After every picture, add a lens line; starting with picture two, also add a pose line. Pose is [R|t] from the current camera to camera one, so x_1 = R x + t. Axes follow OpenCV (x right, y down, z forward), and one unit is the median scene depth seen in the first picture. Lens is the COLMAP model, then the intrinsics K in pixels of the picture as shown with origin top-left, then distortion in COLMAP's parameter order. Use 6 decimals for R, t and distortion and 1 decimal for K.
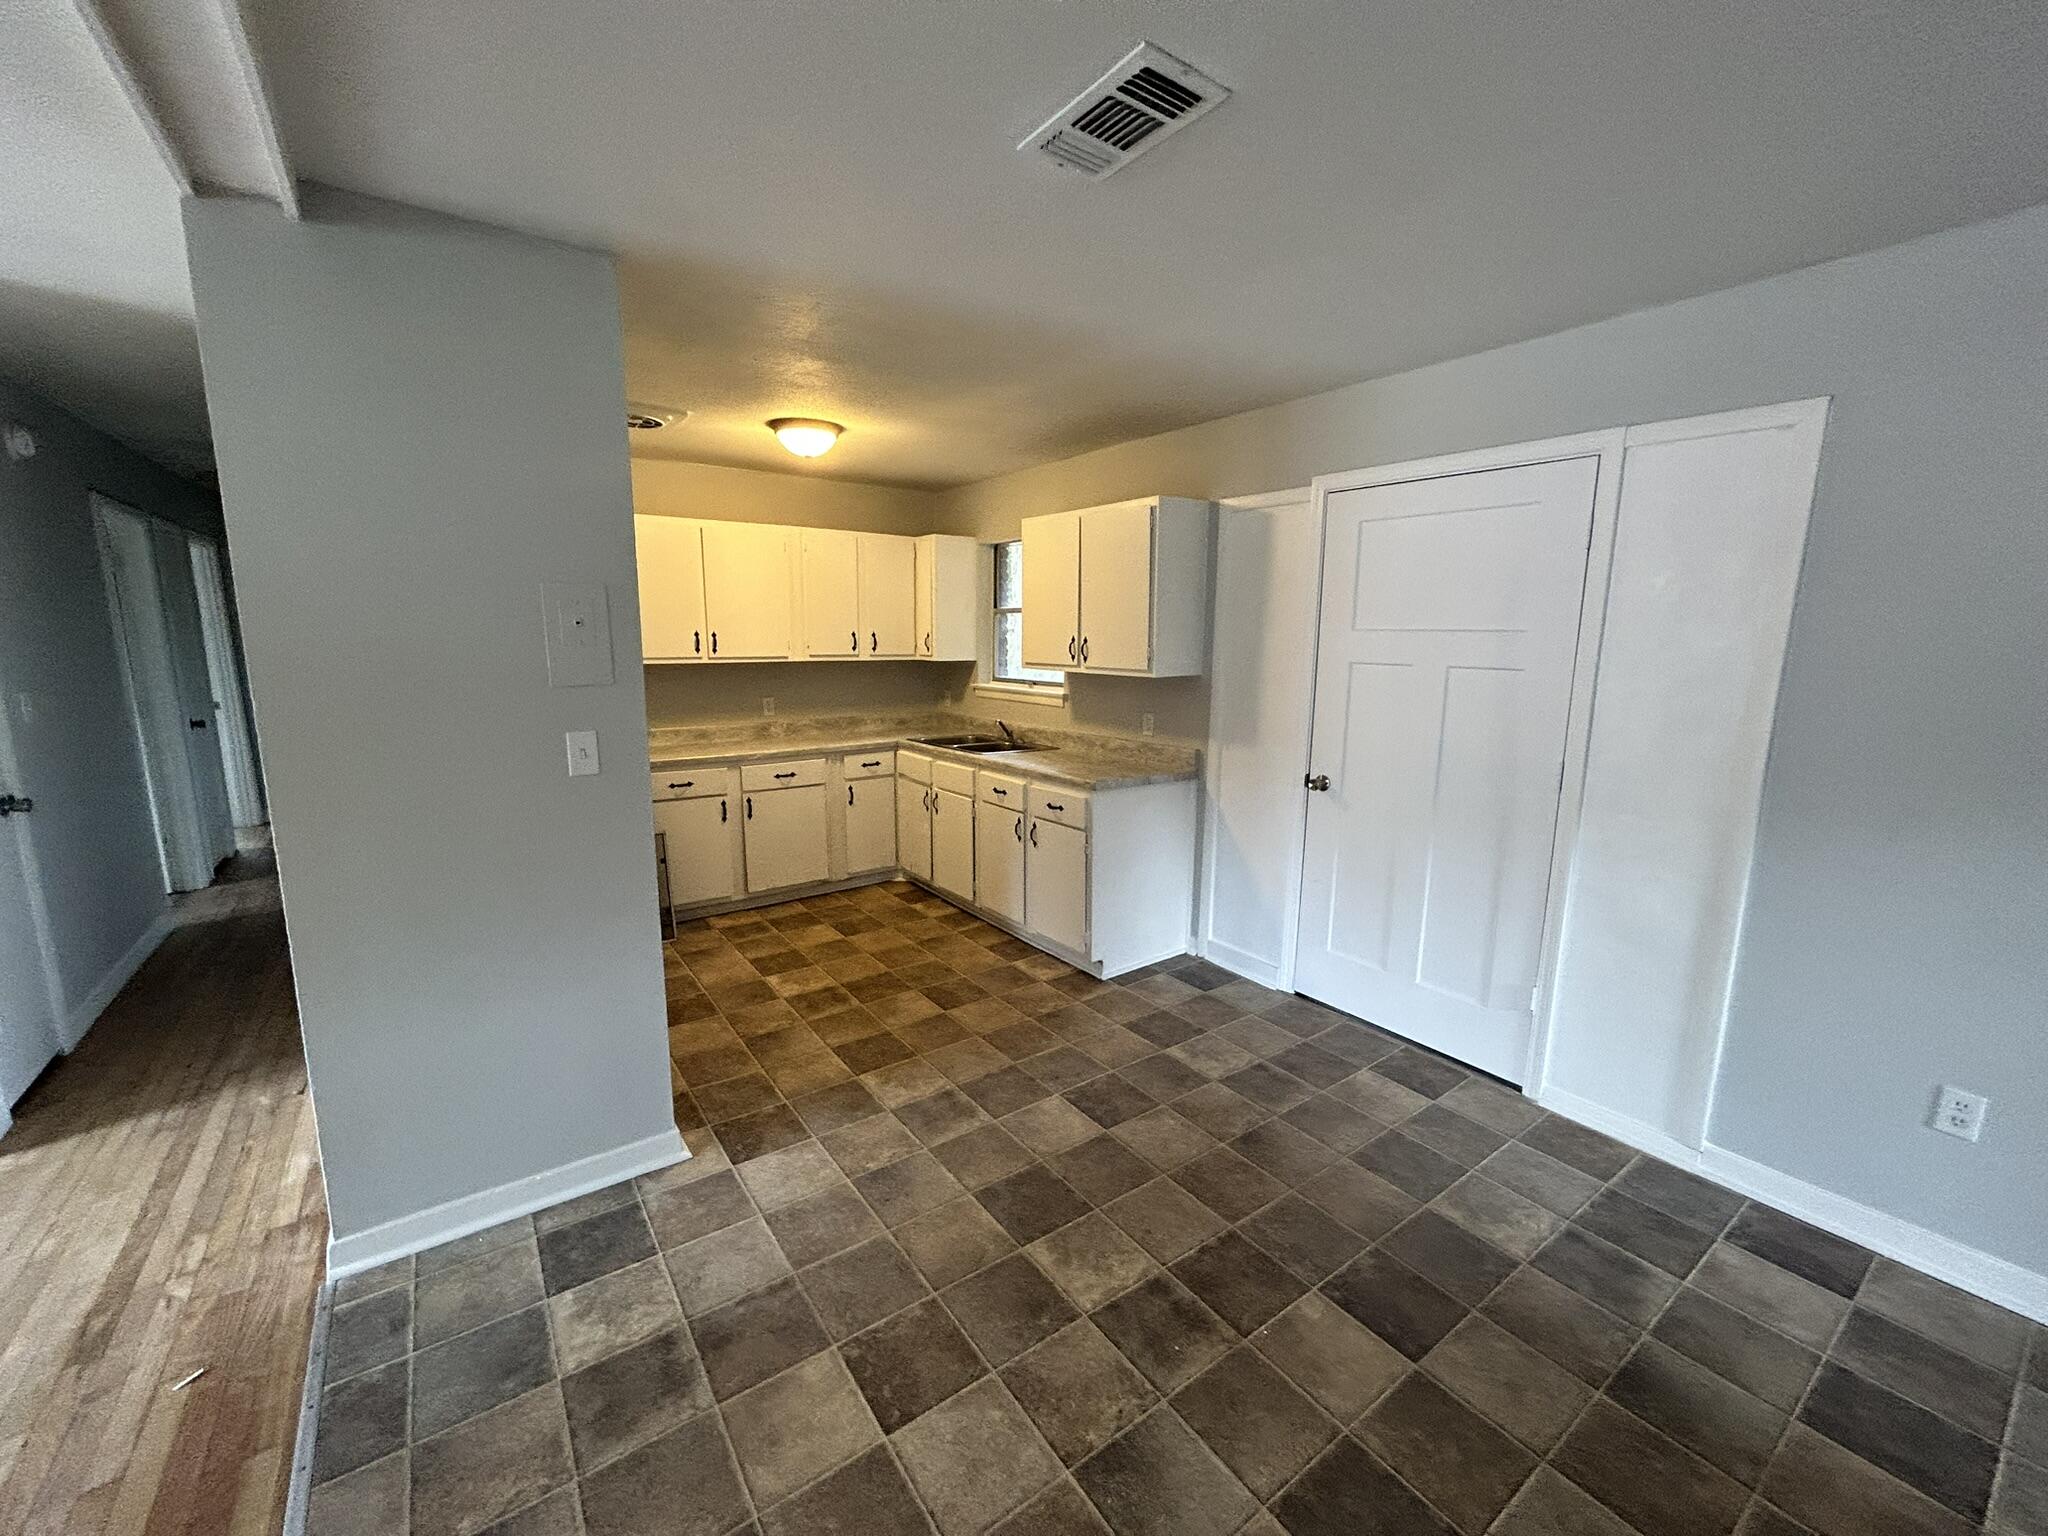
lens RADIAL K [[821.5, 0, 1020.7], [0, 821.5, 772.1], [0, 0, 1]] dist [-0.000389, 0.000146]
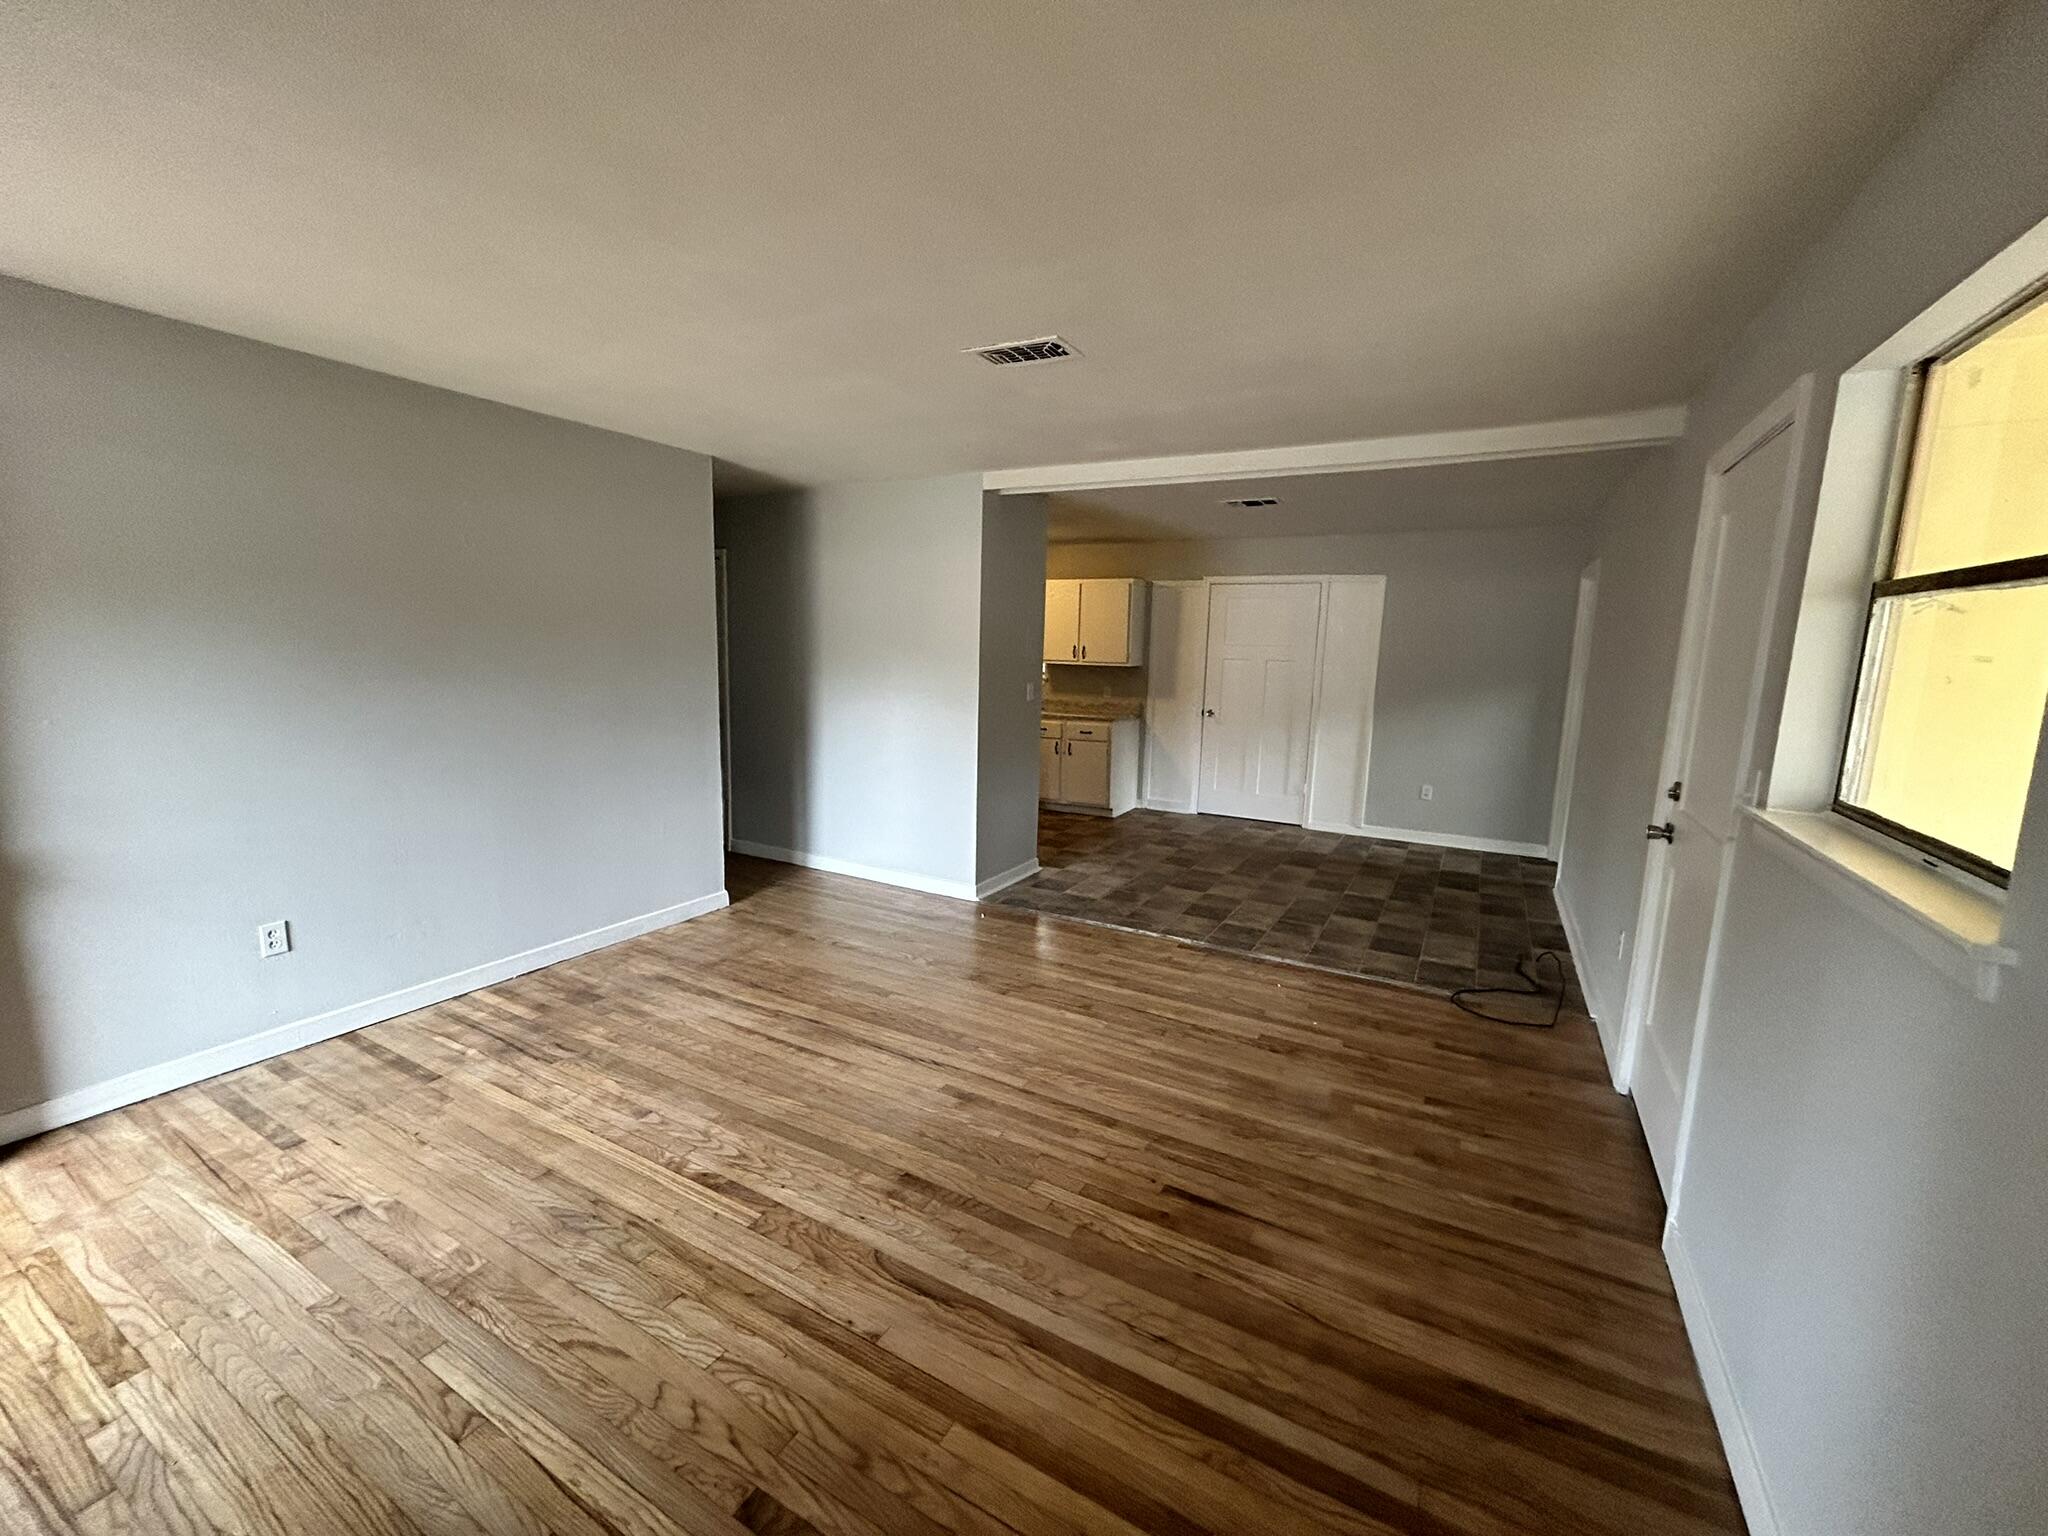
lens RADIAL K [[821.5, 0, 1031.8], [0, 821.5, 763.9], [0, 0, 1]] dist [-0.000389, 0.000146]
pose [[0.901233, -0.054560, 0.429886, -1.084103], [0.065636, 0.997783, -0.010967, 0.153008], [-0.428335, 0.038099, 0.902817, -0.832178]]
